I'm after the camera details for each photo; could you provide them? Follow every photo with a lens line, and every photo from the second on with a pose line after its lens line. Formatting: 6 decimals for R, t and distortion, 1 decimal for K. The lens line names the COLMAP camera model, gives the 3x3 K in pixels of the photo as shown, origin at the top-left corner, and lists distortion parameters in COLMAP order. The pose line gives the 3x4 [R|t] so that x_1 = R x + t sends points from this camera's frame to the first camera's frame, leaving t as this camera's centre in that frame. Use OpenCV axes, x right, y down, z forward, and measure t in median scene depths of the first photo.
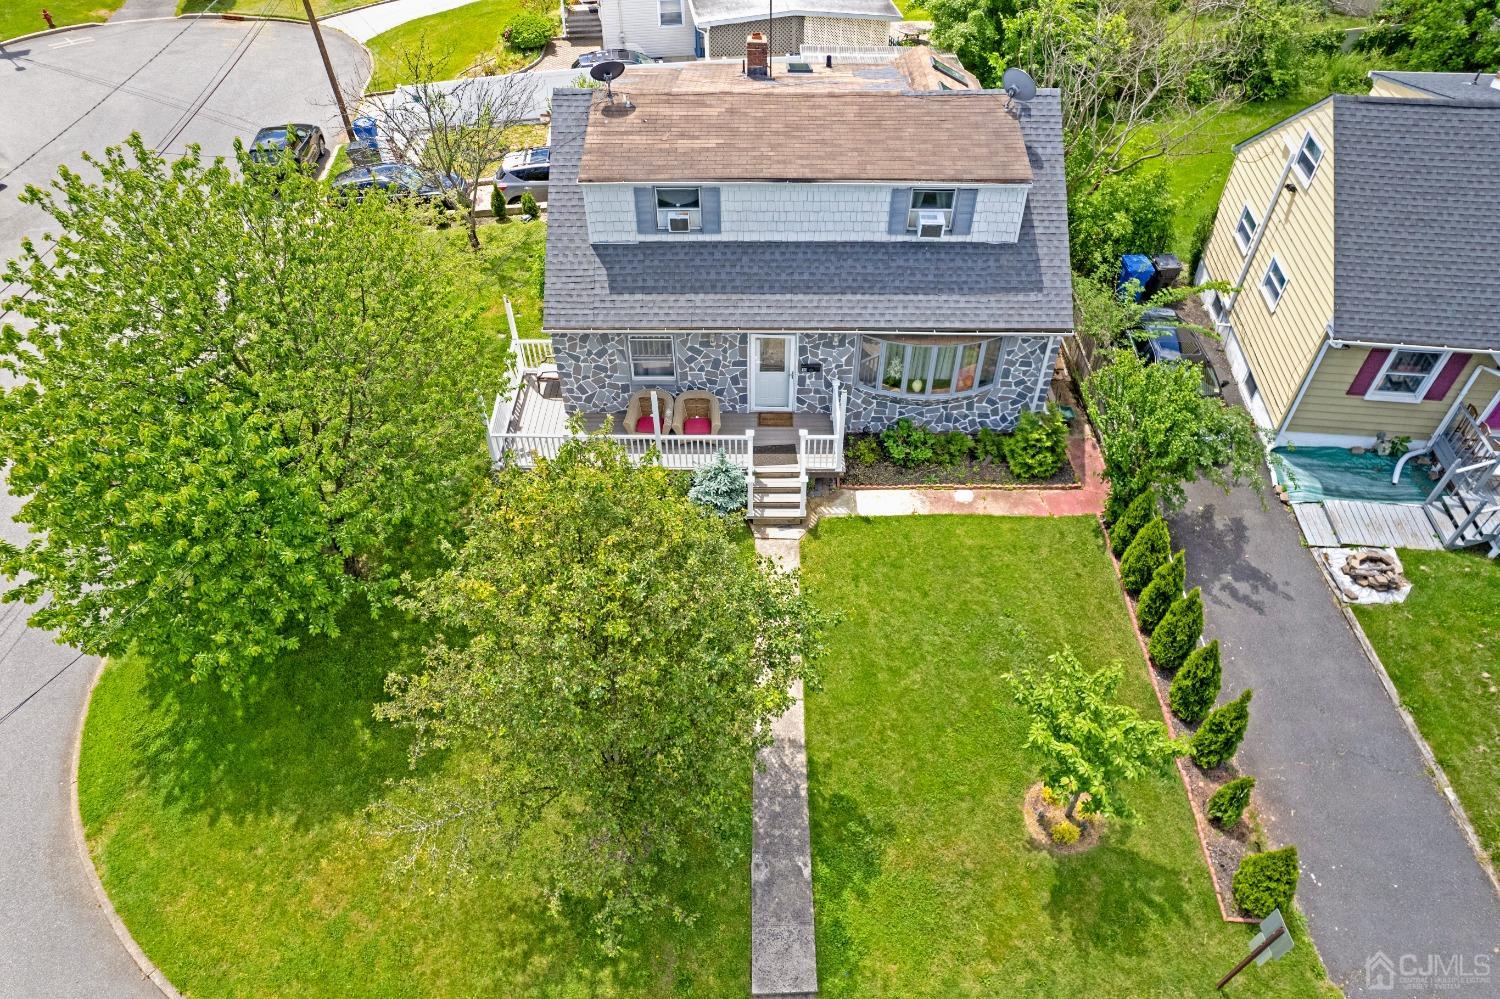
lens RADIAL K [[959.4, 0, 750.0], [0, 959.4, 499.5], [0, 0, 1]] dist [-0.076293, 0.065508]
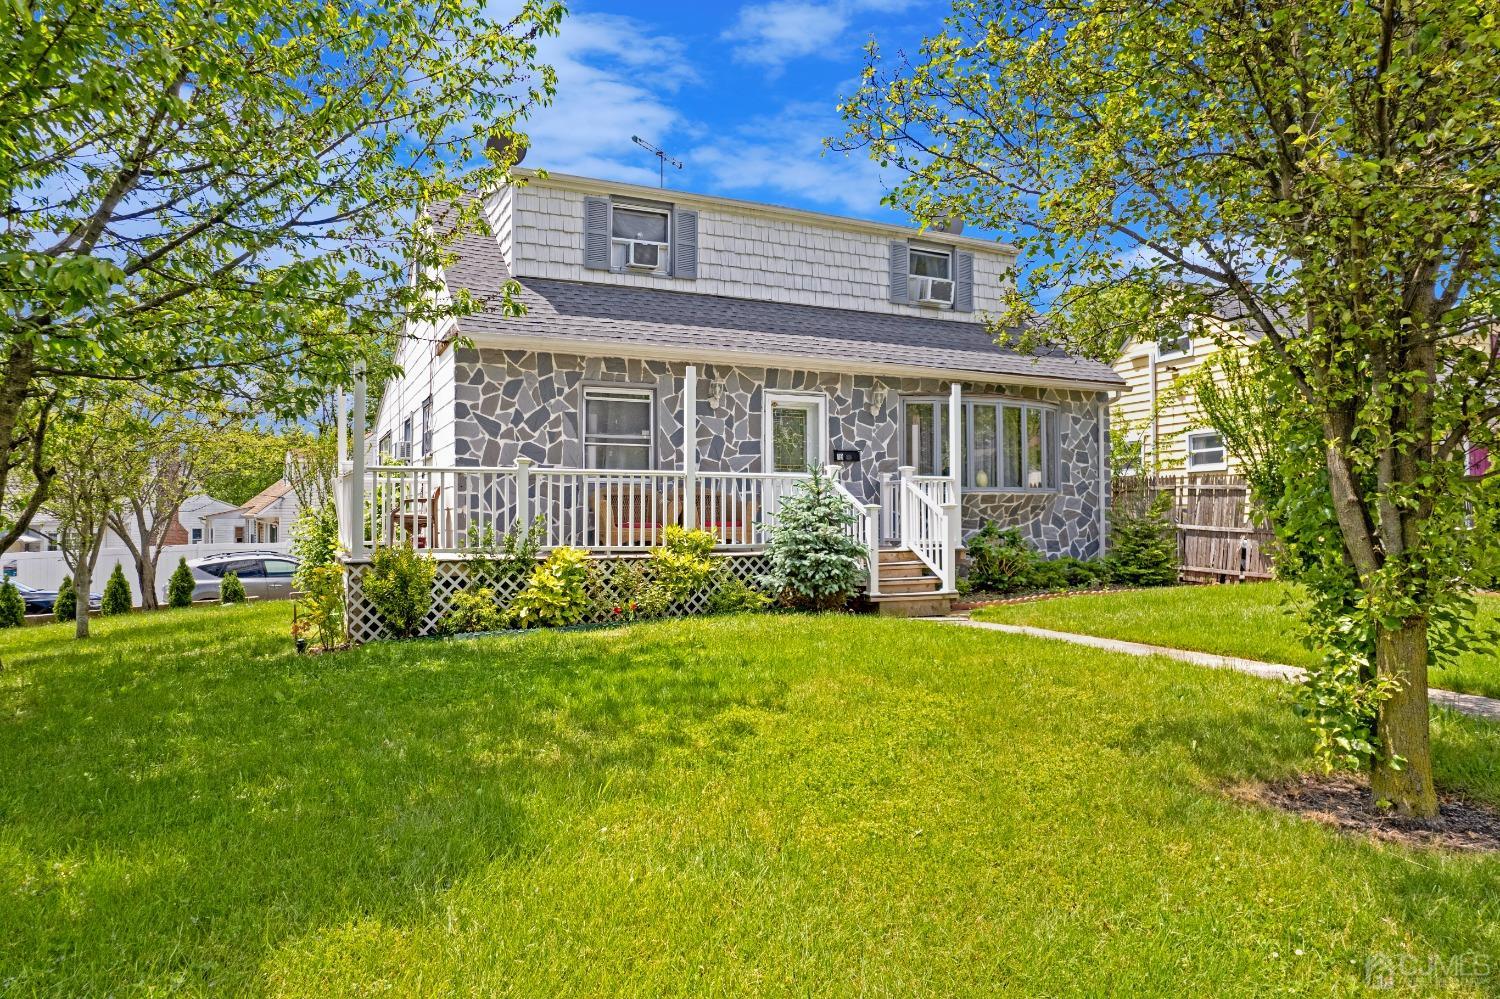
lens RADIAL K [[959.4, 0, 750.0], [0, 959.4, 499.5], [0, 0, 1]] dist [-0.076293, 0.065508]
pose [[0.898345, 0.010986, 0.439152, -0.296389], [0.313750, 0.683656, -0.658920, 0.309339], [-0.307468, 0.729722, 0.610712, 0.638351]]
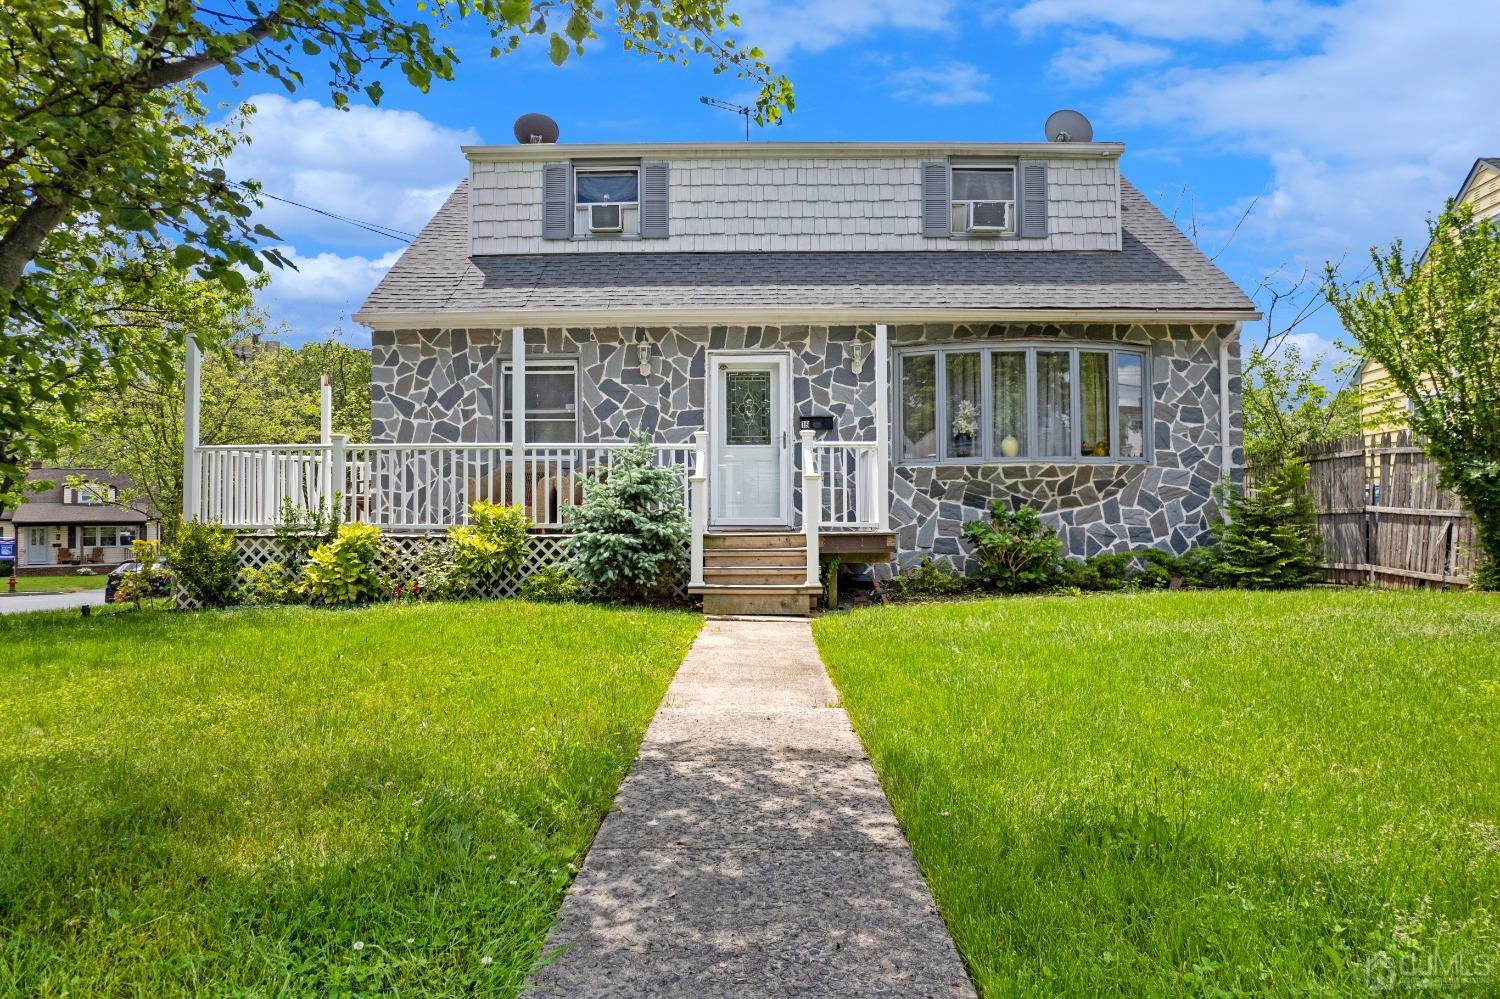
lens RADIAL K [[966.8, 0, 749.1], [0, 966.8, 491.5], [0, 0, 1]] dist [-0.061156, 0.001694]
pose [[0.999999, 0.001430, -0.000316, 0.024221], [-0.001202, 0.678257, -0.734824, 0.311562], [-0.000836, 0.734823, 0.678258, 0.649910]]
